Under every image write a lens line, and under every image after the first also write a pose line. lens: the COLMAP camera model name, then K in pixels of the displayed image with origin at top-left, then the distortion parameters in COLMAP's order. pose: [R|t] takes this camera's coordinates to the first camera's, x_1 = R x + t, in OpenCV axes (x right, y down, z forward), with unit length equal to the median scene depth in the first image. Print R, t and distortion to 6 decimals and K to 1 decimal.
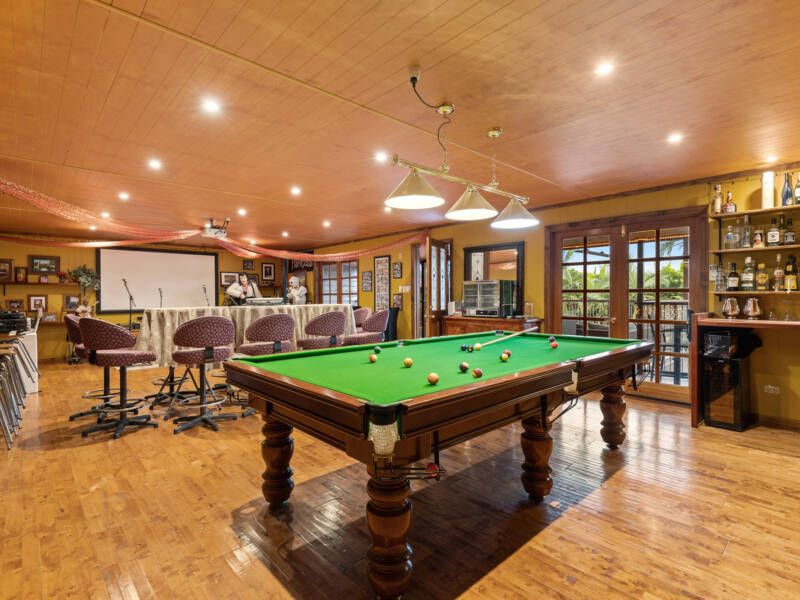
lens RADIAL K [[404.0, 0, 400.0], [0, 404.0, 300.0], [0, 0, 1]] dist [0.002012, 0.000402]
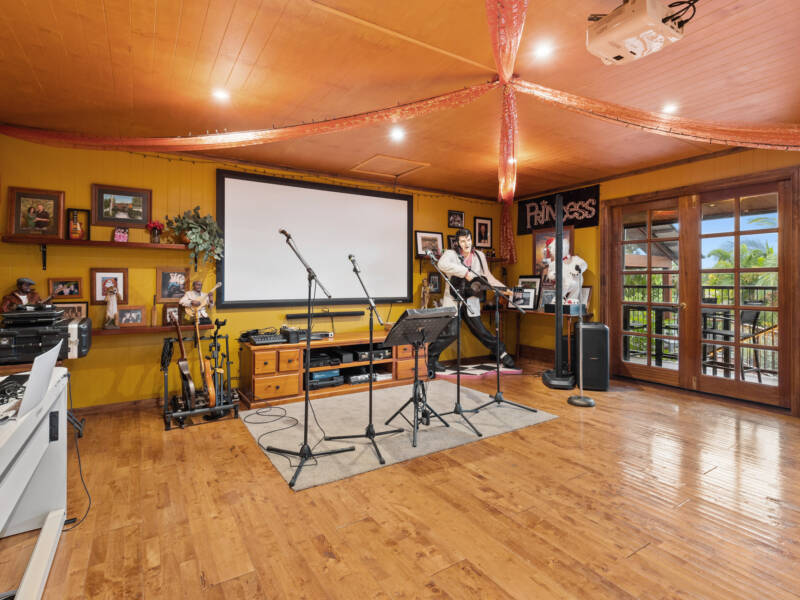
lens RADIAL K [[414.8, 0, 398.7], [0, 414.8, 282.1], [0, 0, 1]] dist [0.000009, -0.000039]
pose [[0.982143, 0.007472, -0.187986, -0.456969], [-0.008507, 0.999953, -0.004700, 0.002741], [0.187942, 0.006215, 0.982160, 0.569273]]
